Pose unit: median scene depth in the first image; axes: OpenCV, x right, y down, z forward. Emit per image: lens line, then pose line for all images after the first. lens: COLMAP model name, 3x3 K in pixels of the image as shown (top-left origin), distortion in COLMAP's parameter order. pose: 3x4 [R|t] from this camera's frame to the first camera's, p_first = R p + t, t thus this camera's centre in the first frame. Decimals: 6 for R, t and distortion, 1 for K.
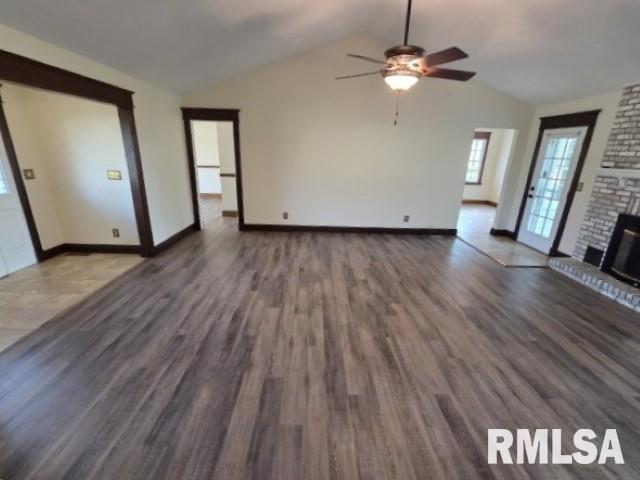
lens RADIAL K [[282.7, 0, 319.2], [0, 282.7, 239.9], [0, 0, 1]] dist [0.001201, -0.000248]
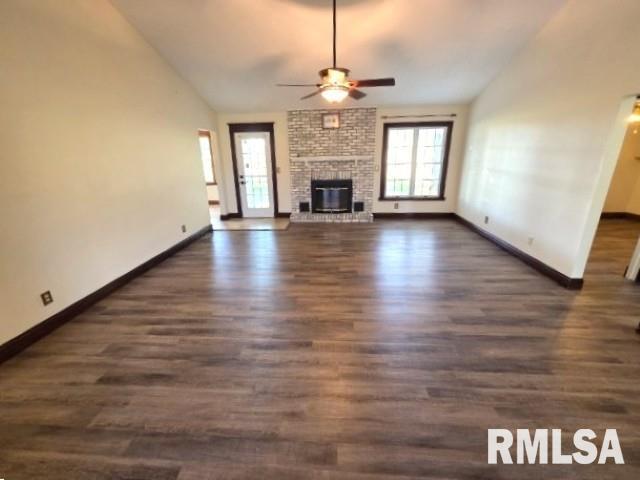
lens RADIAL K [[275.7, 0, 317.2], [0, 275.7, 238.0], [0, 0, 1]] dist [0.000963, 0.000048]
pose [[0.087465, -0.330750, 0.939657, -0.758674], [0.323346, 0.901624, 0.287265, -0.256438], [-0.942230, 0.278709, 0.185807, 0.717096]]
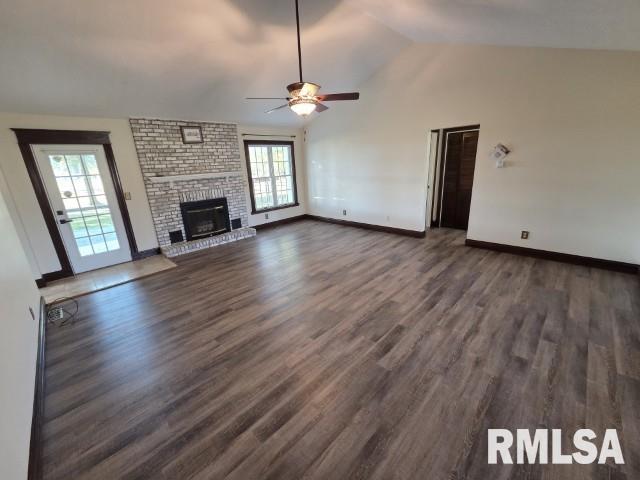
lens RADIAL K [[262.1, 0, 319.6], [0, 262.1, 239.8], [0, 0, 1]] dist [0.000563, -0.000241]
pose [[-0.700128, -0.195960, 0.686601, -0.503385], [0.245756, 0.836714, 0.489402, -0.438792], [-0.670391, 0.511380, -0.537648, 1.342637]]
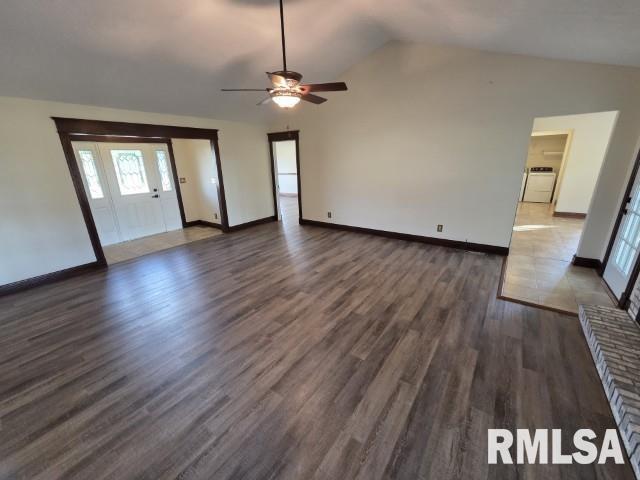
lens RADIAL K [[262.1, 0, 319.6], [0, 262.1, 239.8], [0, 0, 1]] dist [0.000563, -0.000241]
pose [[0.799995, 0.128421, -0.586103, 0.787370], [-0.132247, 0.990543, 0.036530, -0.028050], [0.585251, 0.048287, 0.809413, 0.153951]]
